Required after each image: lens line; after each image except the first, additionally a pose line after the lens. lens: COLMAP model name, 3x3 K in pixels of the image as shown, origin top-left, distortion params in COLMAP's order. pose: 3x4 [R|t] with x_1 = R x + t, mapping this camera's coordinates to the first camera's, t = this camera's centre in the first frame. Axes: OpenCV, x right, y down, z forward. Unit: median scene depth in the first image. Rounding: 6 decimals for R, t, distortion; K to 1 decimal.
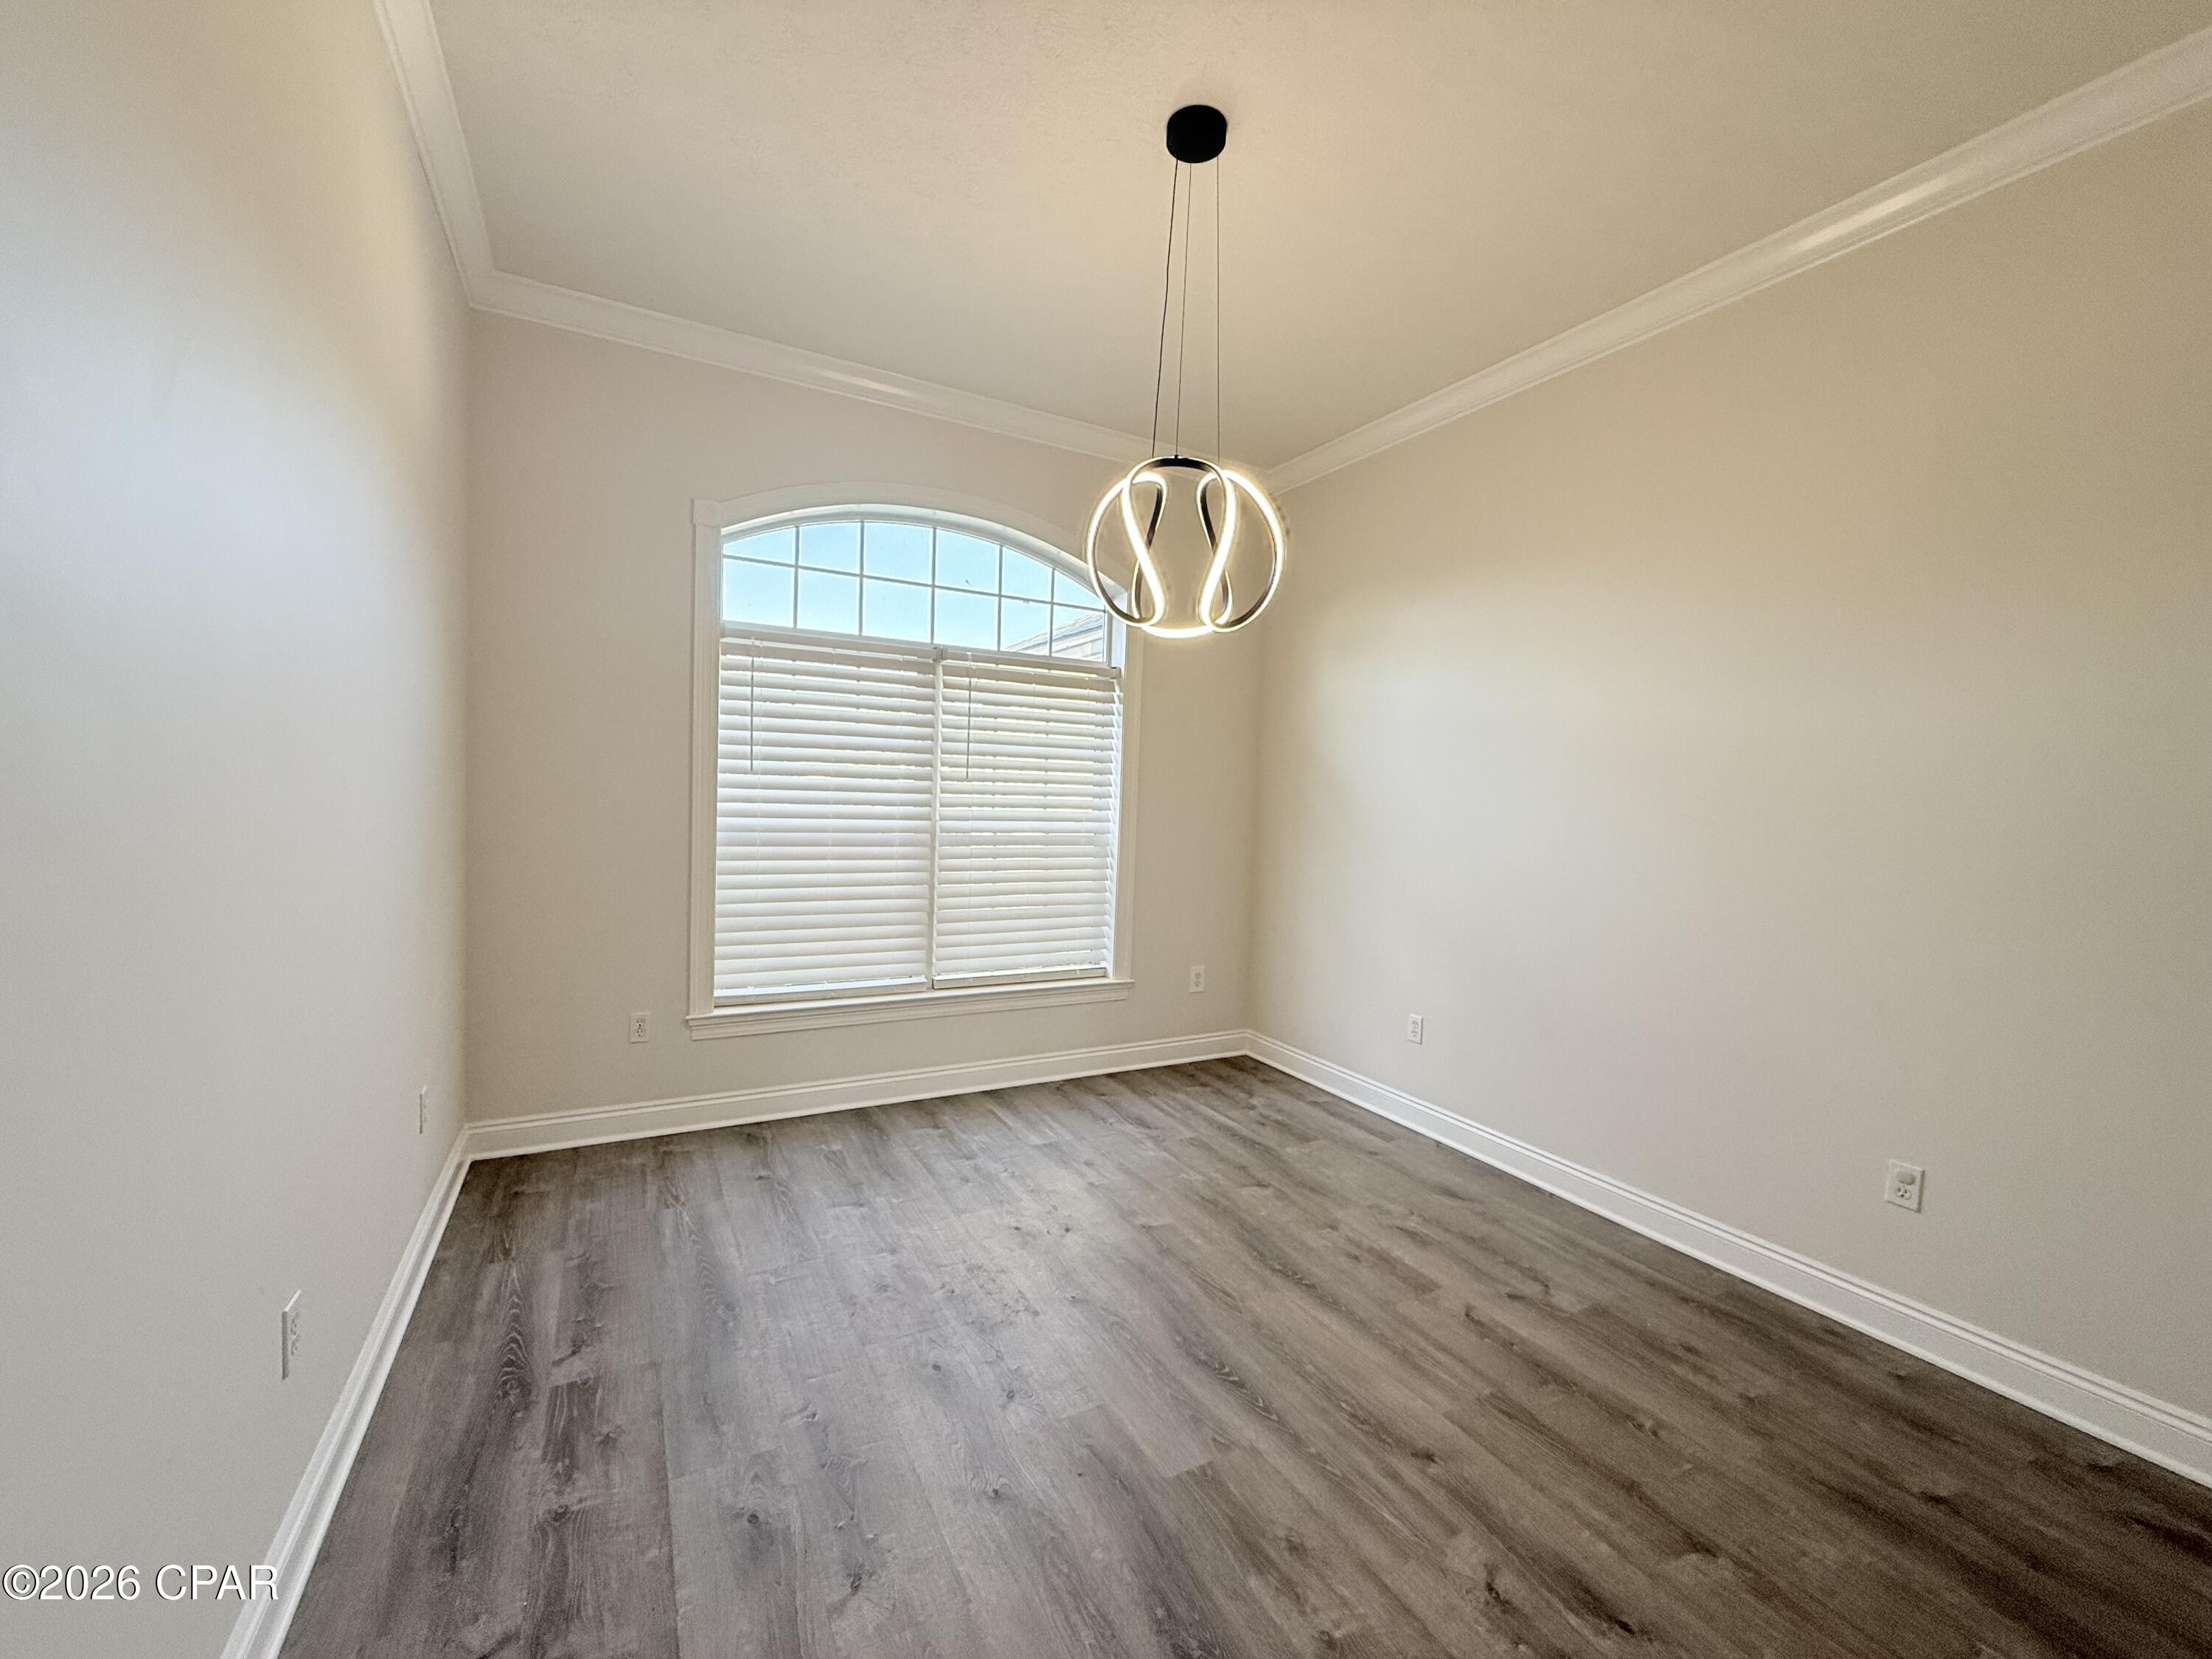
lens RADIAL K [[880.8, 0, 1098.8], [0, 880.8, 831.5], [0, 0, 1]] dist [0.001273, -0.000126]
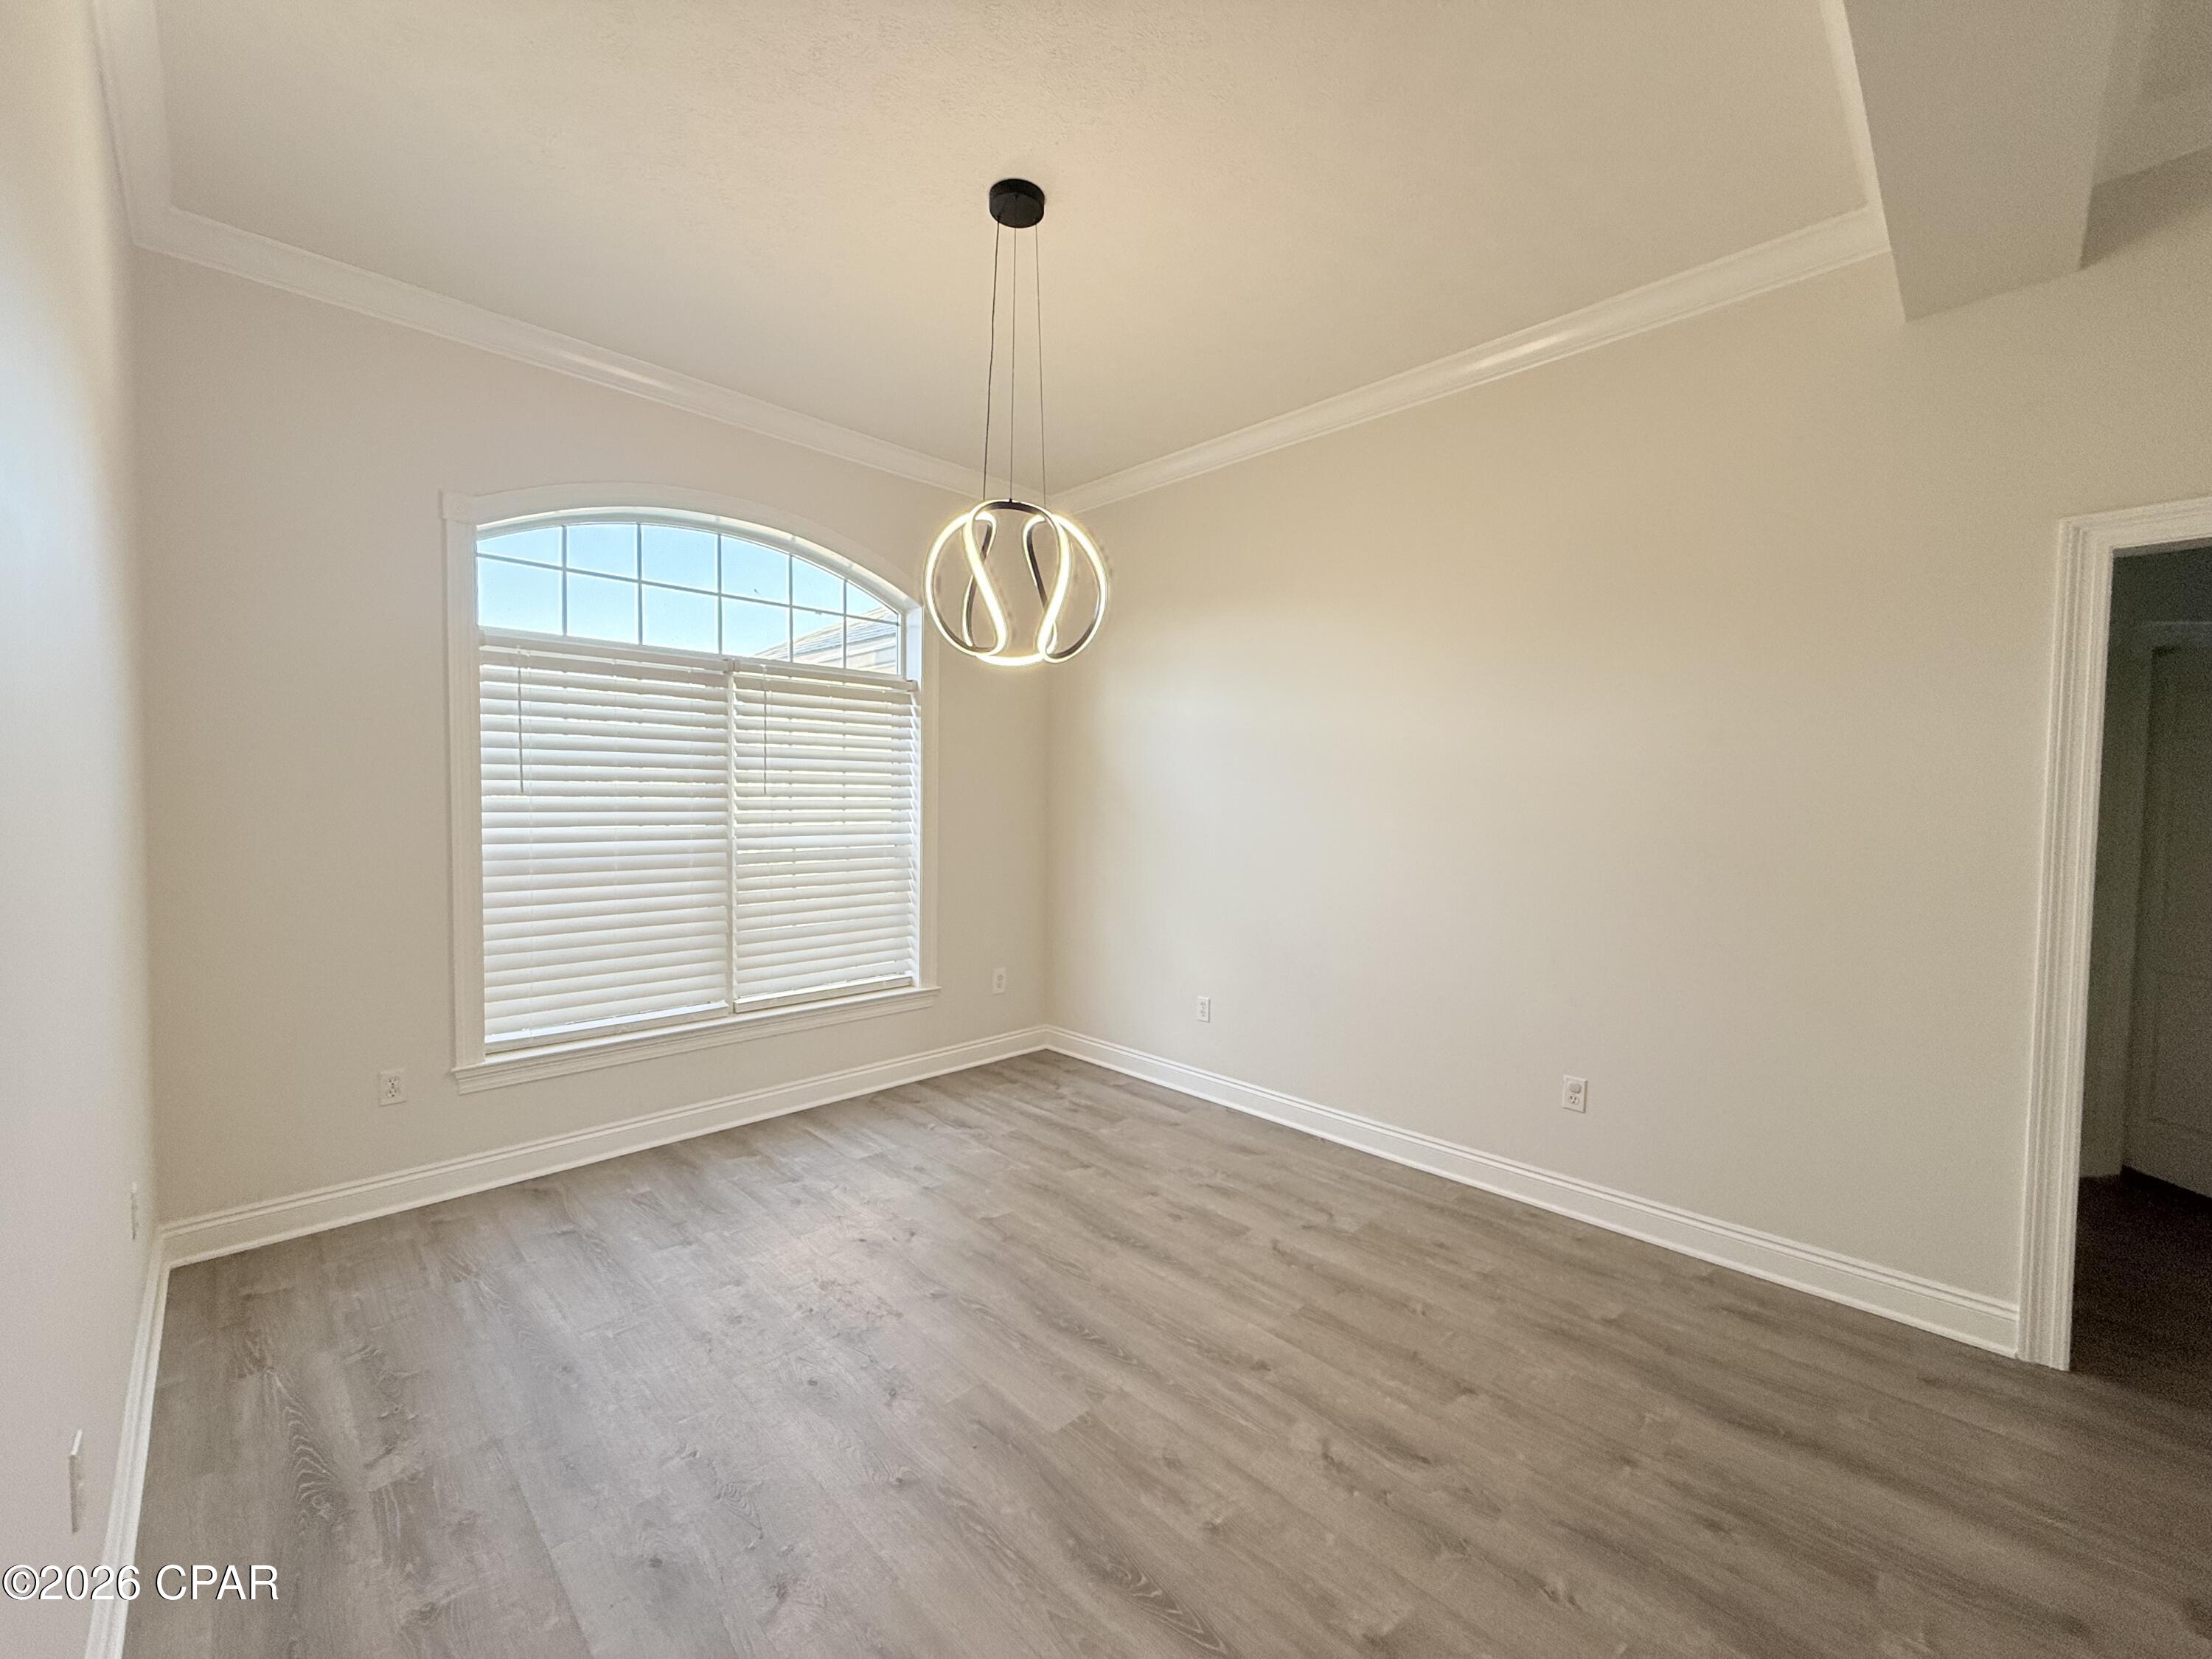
lens RADIAL K [[880.8, 0, 1100.6], [0, 880.8, 829.8], [0, 0, 1]] dist [0.001273, -0.000126]
pose [[0.960145, -0.033351, 0.277504, -0.112703], [0.033854, 0.999422, 0.002982, -0.019091], [-0.277443, 0.006531, 0.960720, -0.065296]]
